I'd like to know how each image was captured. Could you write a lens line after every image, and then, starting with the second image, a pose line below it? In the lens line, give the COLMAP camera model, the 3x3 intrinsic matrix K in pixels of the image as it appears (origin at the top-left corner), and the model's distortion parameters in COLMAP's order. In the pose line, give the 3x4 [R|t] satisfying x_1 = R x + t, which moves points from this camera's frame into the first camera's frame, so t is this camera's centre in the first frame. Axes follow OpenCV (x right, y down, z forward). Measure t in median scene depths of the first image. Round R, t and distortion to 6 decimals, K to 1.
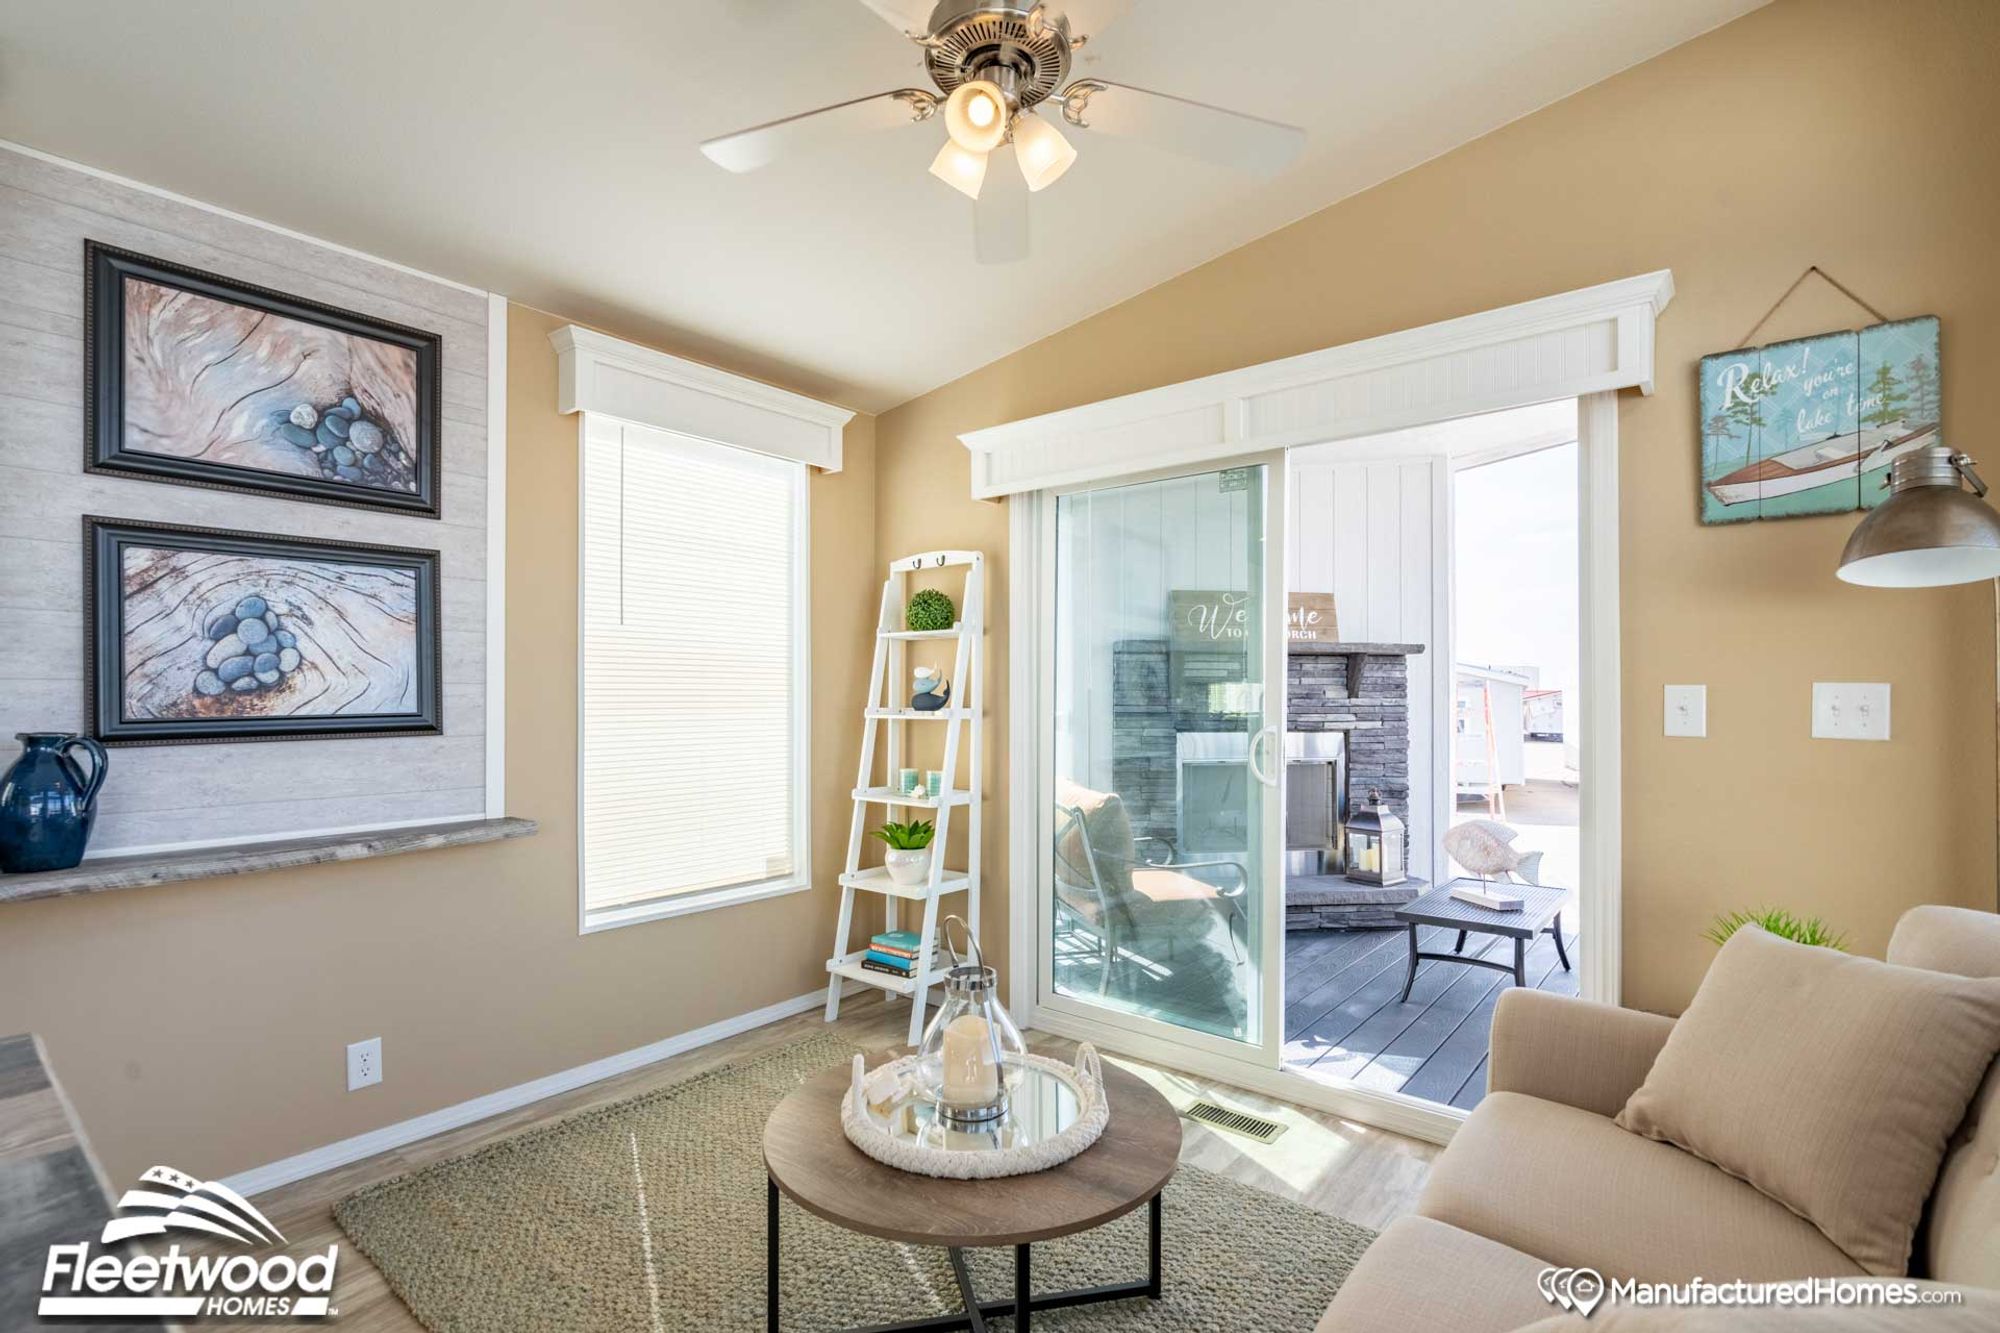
lens RADIAL K [[926.1, 0, 961.6], [0, 926.1, 682.9], [0, 0, 1]] dist [-0.007830, 0.003446]
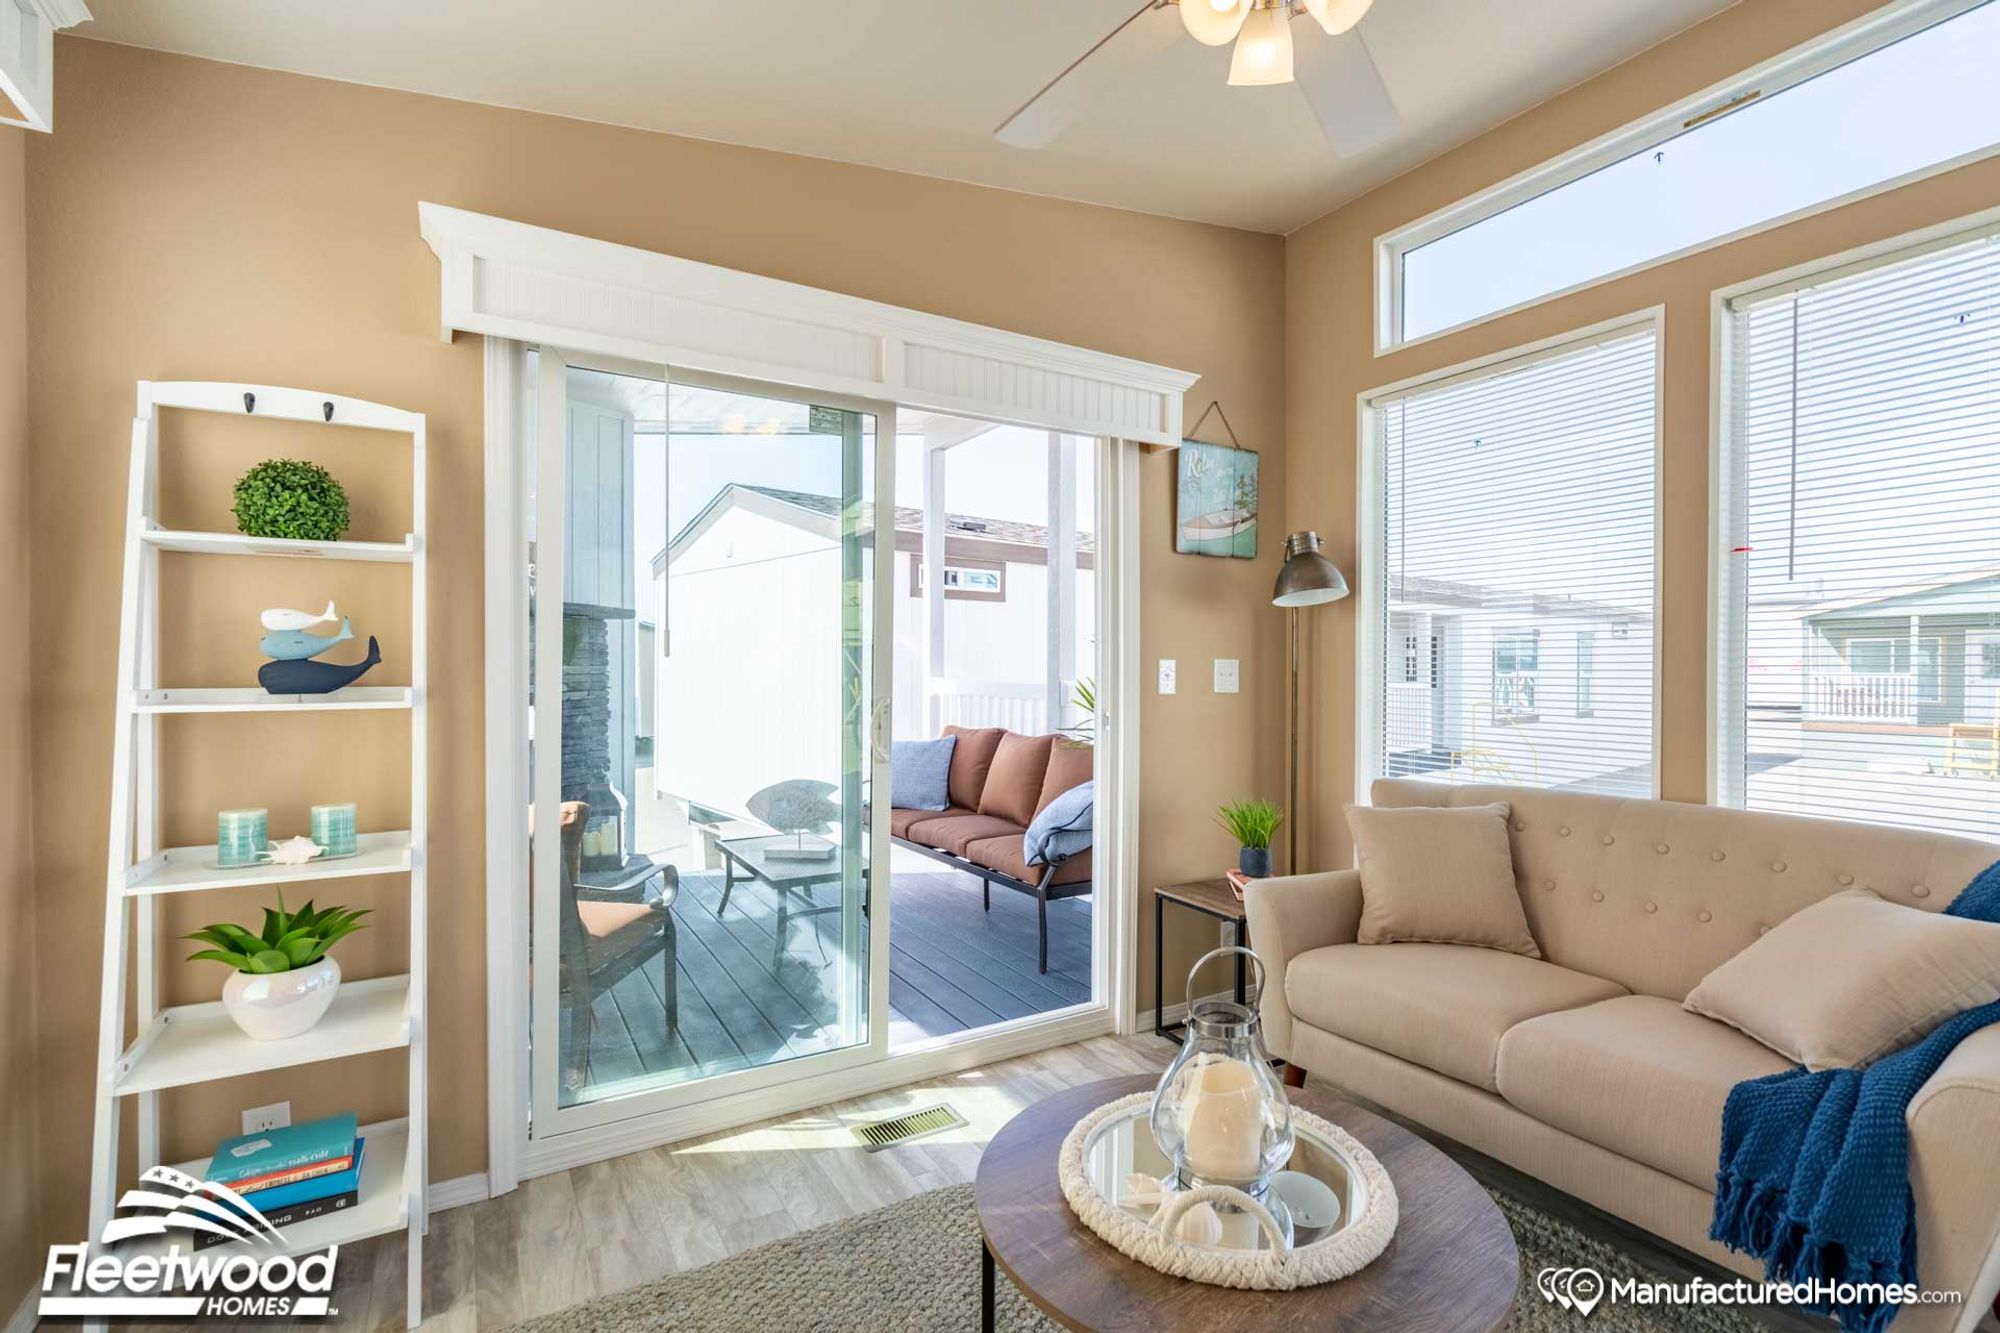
lens RADIAL K [[926.1, 0, 1038.7], [0, 926.1, 669.0], [0, 0, 1]] dist [-0.007830, 0.003446]
pose [[0.310867, -0.003645, 0.950447, -0.556974], [-0.018065, 0.999789, 0.009742, 0.005865], [-0.950282, -0.020198, 0.310735, 0.613007]]
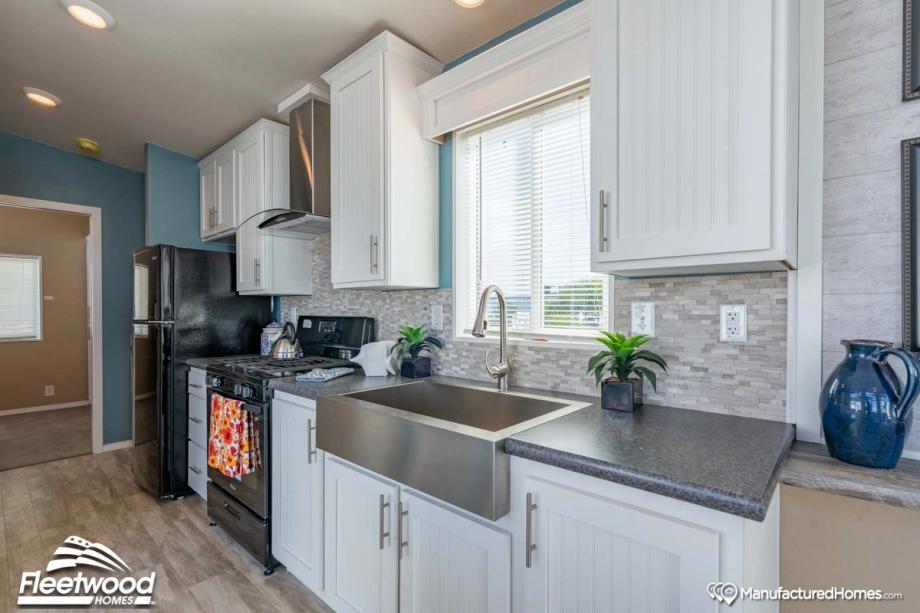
lens RADIAL K [[426.0, 0, 466.5], [0, 426.0, 315.1], [0, 0, 1]] dist [-0.007830, 0.003446]
pose [[-0.029011, 0.018589, -0.999406, -0.340103], [0.018418, 0.999667, 0.018060, 0.003212], [0.999409, -0.017883, -0.029344, 0.390014]]
